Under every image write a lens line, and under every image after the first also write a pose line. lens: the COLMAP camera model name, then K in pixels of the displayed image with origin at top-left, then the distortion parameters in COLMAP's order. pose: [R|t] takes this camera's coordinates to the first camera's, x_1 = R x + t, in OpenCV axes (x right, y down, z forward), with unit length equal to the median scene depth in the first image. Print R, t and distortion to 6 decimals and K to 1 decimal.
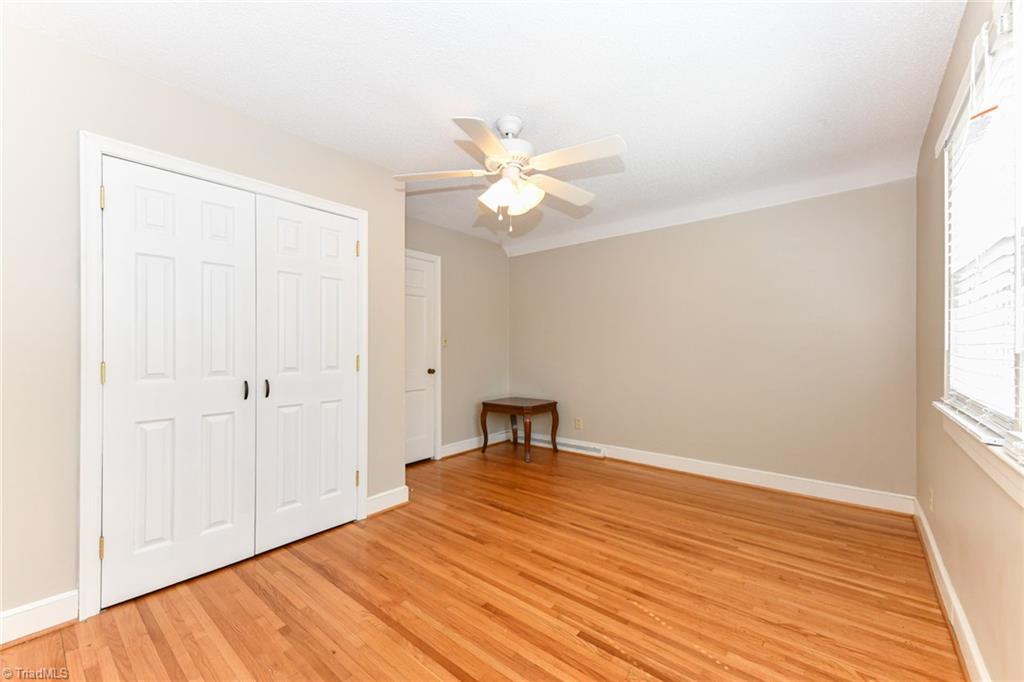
lens RADIAL K [[413.7, 0, 507.1], [0, 413.7, 346.9], [0, 0, 1]] dist [0.002122, 0.000087]
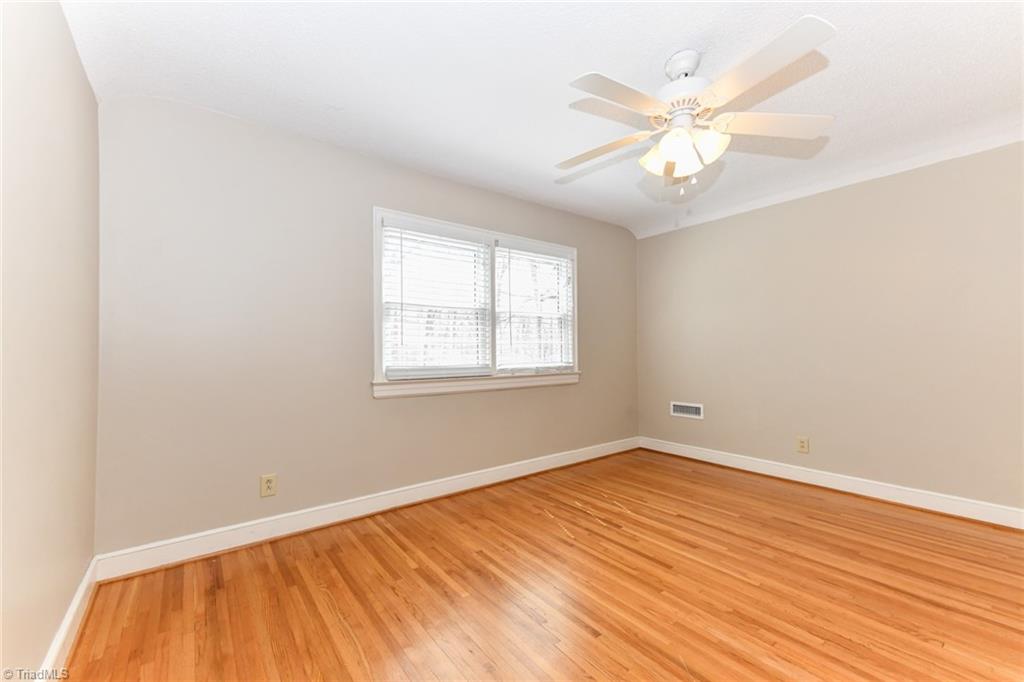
lens RADIAL K [[413.7, 0, 507.1], [0, 413.7, 346.9], [0, 0, 1]] dist [0.002122, 0.000087]
pose [[-0.974333, 0.012421, 0.224770, 0.191092], [0.010905, 0.999909, -0.007984, 0.026495], [-0.224849, -0.005328, -0.974379, 2.121715]]
